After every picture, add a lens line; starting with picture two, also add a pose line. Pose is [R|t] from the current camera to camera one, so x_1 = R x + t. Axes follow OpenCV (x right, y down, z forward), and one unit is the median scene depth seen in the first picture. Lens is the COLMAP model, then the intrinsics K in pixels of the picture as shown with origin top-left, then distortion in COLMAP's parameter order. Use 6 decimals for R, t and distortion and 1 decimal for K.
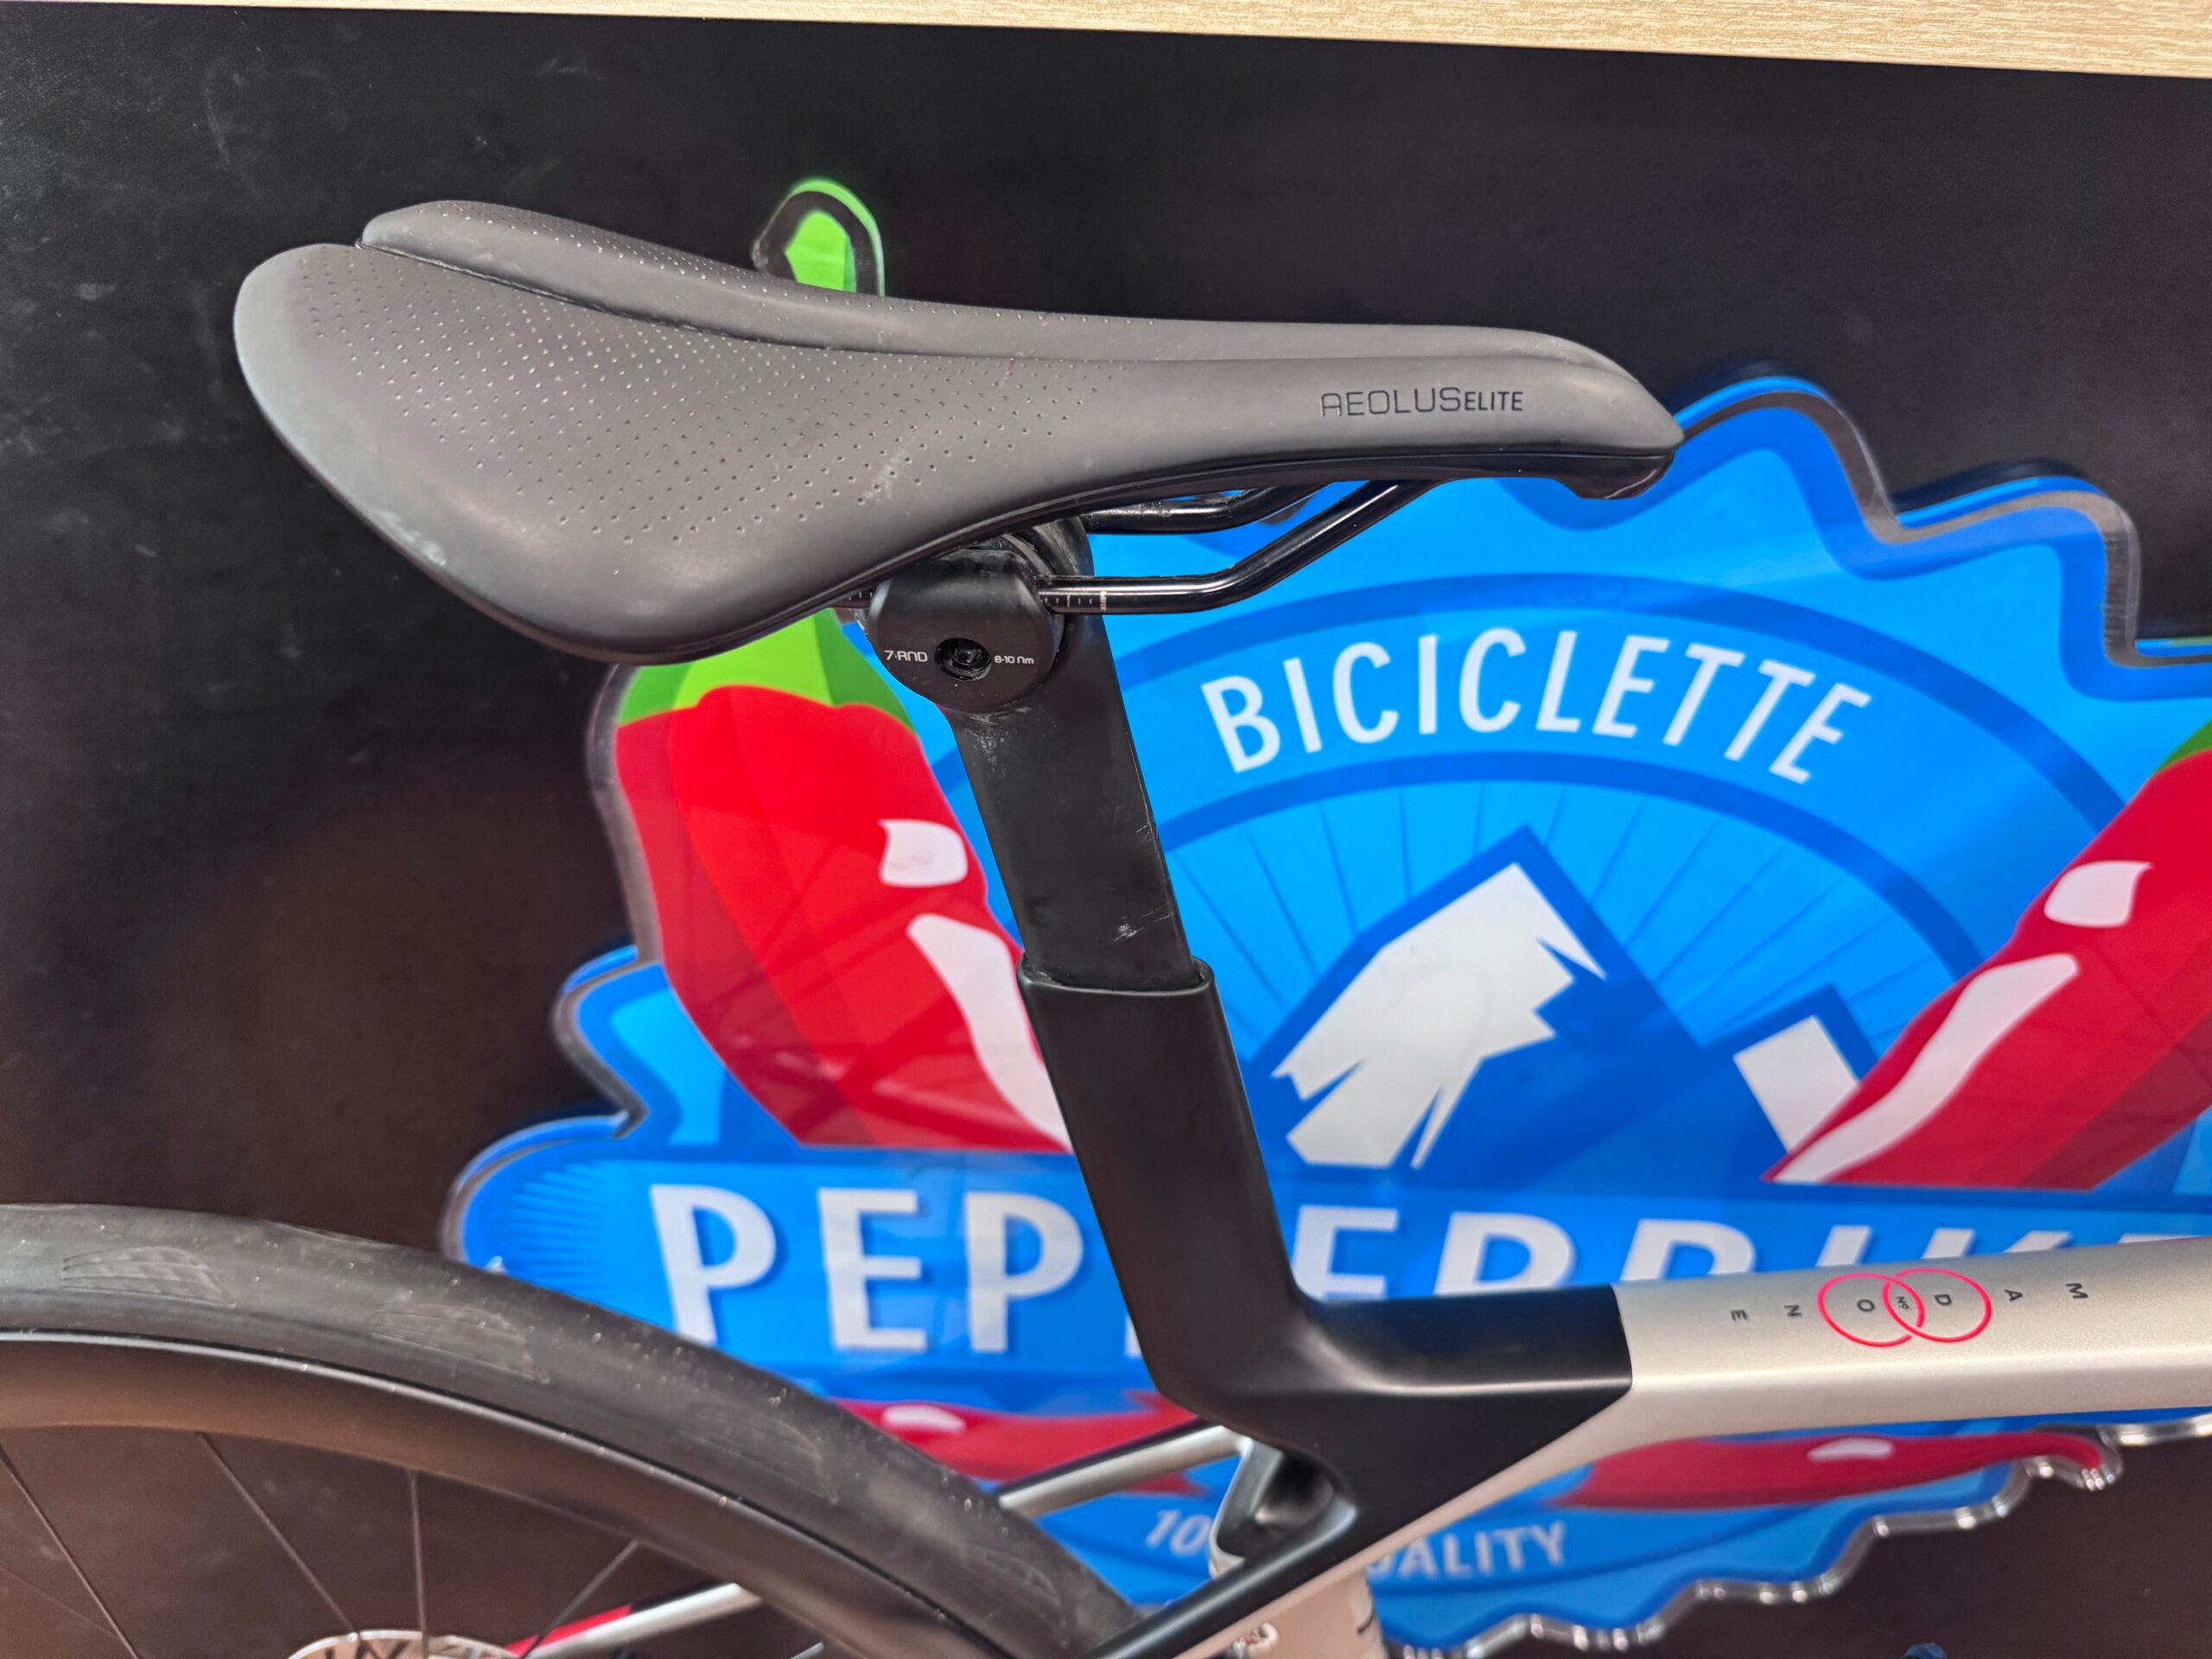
lens RADIAL K [[1598.0, 0, 1092.1], [0, 1598.0, 824.9], [0, 0, 1]] dist [0.014991, -0.041558]
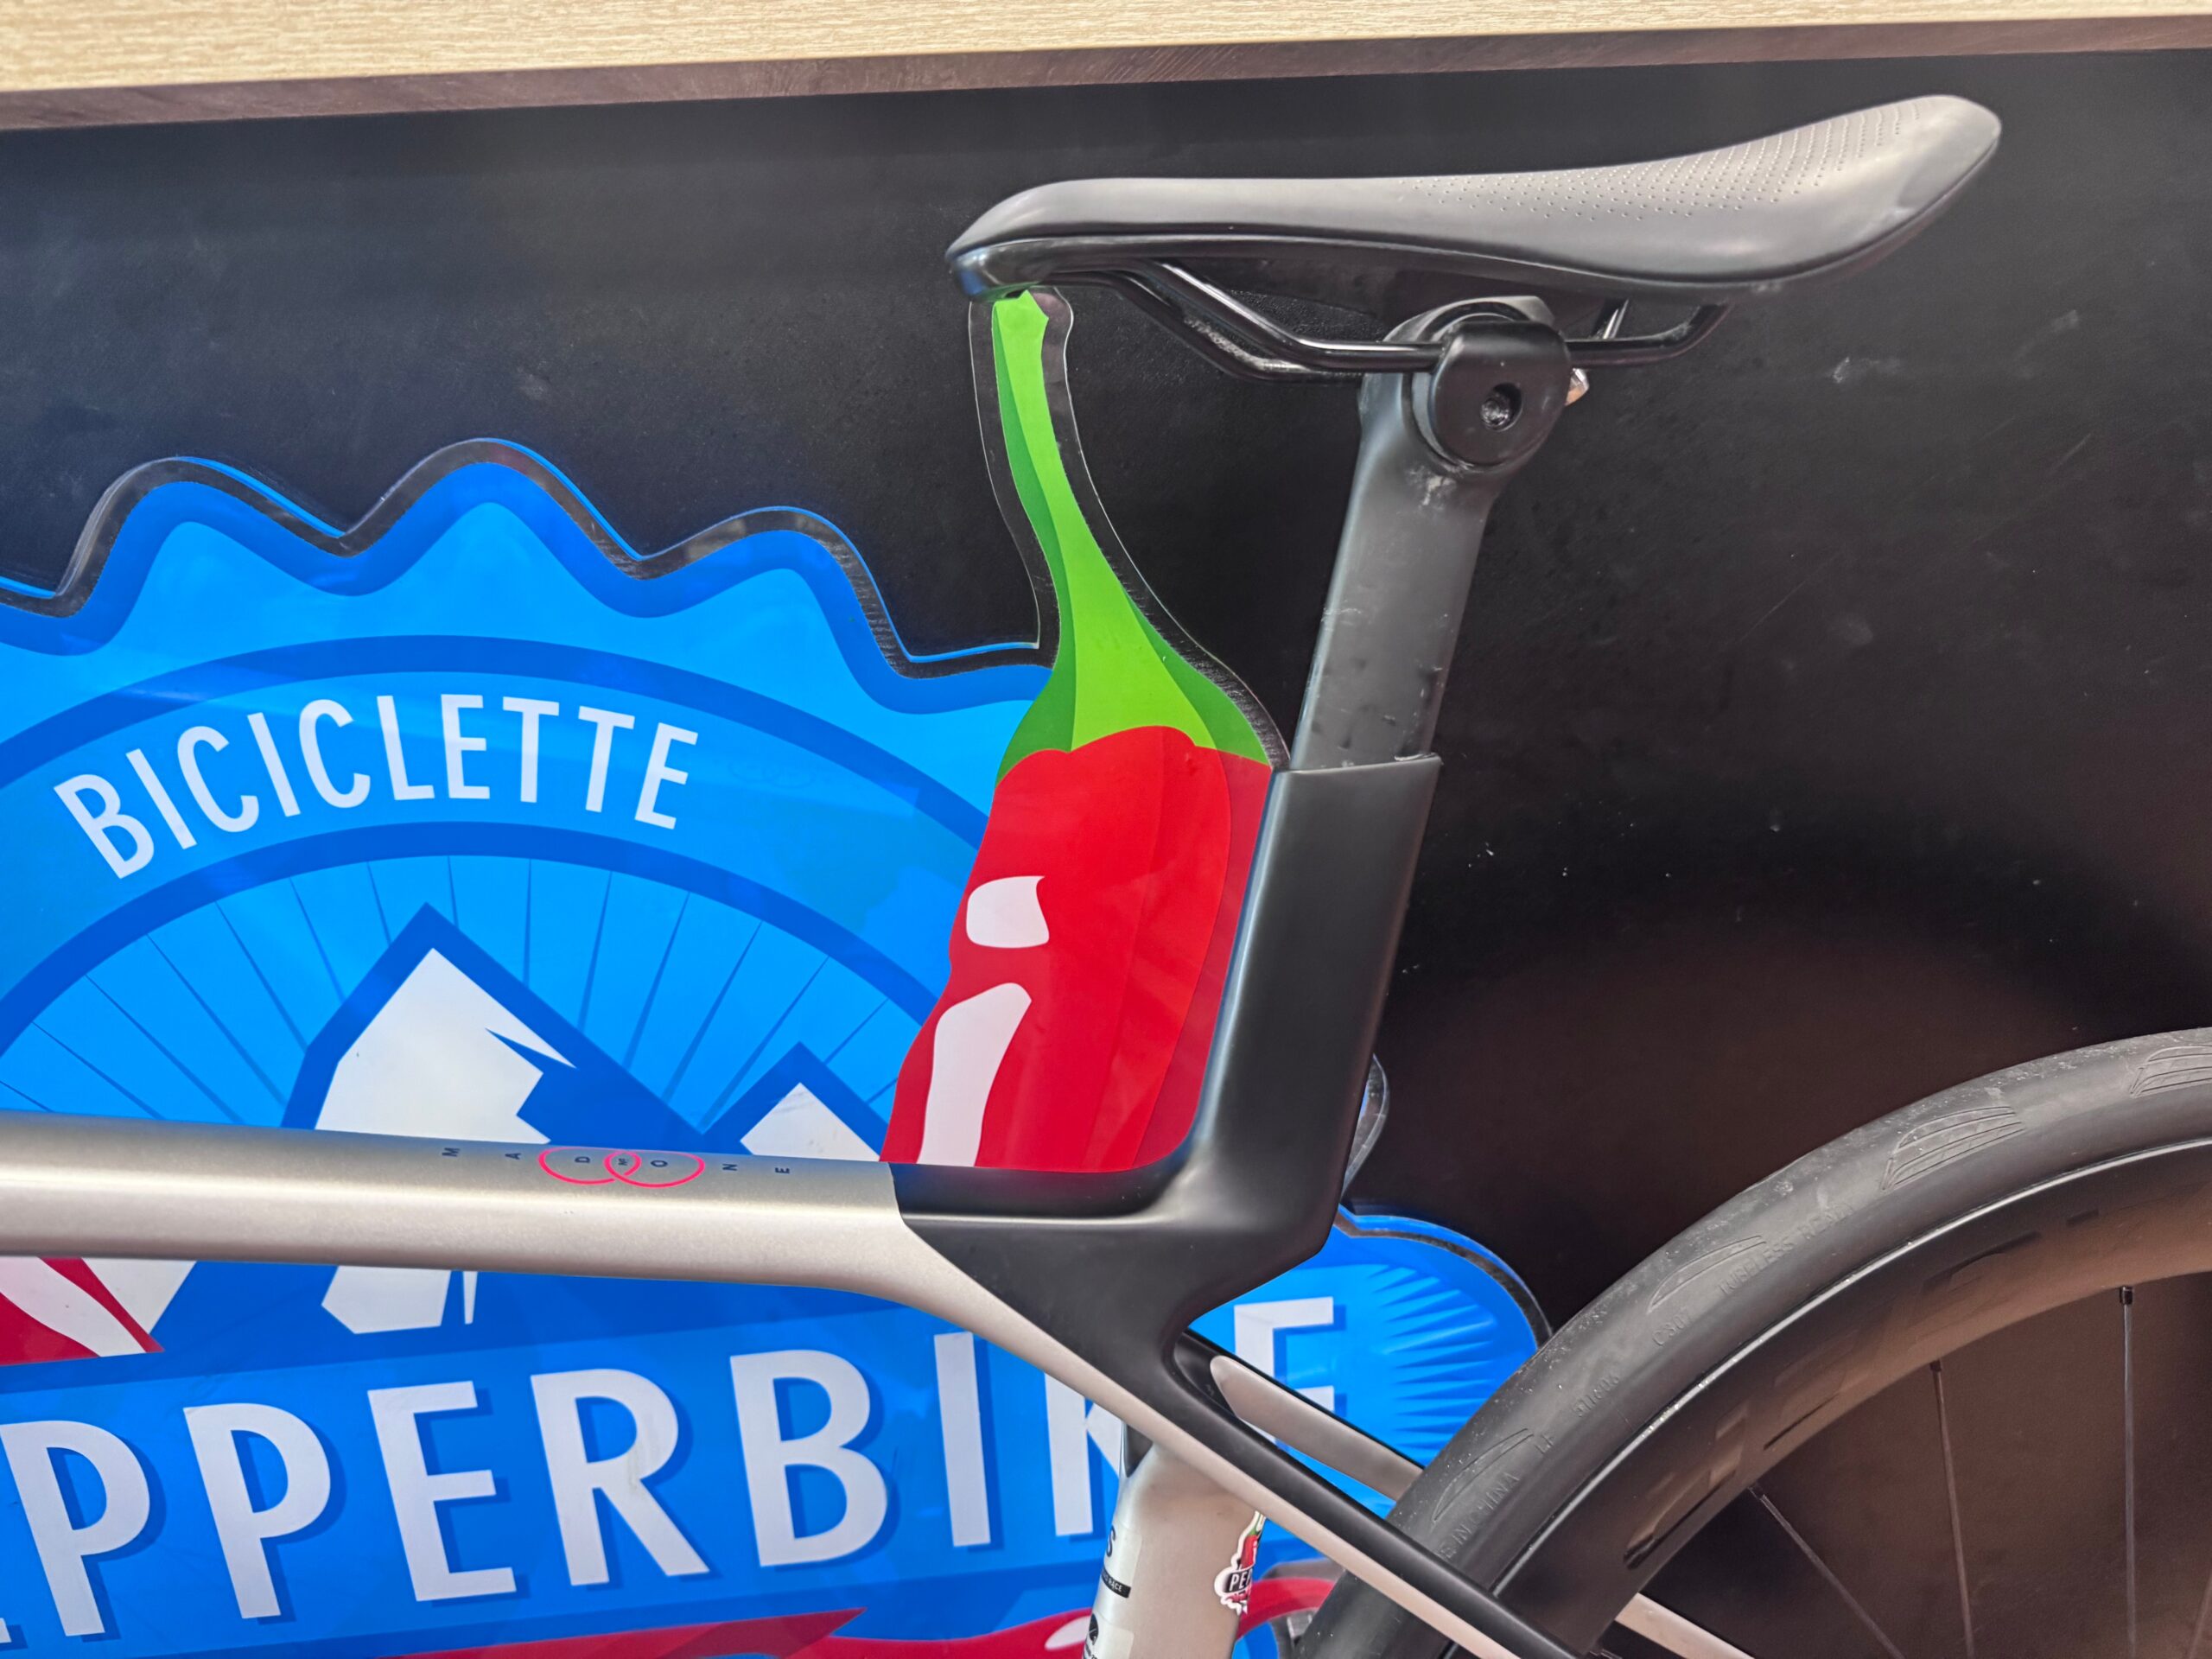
lens RADIAL K [[1598.0, 0, 1081.6], [0, 1598.0, 834.4], [0, 0, 1]] dist [0.014991, -0.041558]
pose [[0.989891, -0.101195, 0.099374, 0.624910], [0.126203, 0.948183, -0.291584, 0.328657], [-0.064717, 0.301178, 0.951369, -0.021764]]
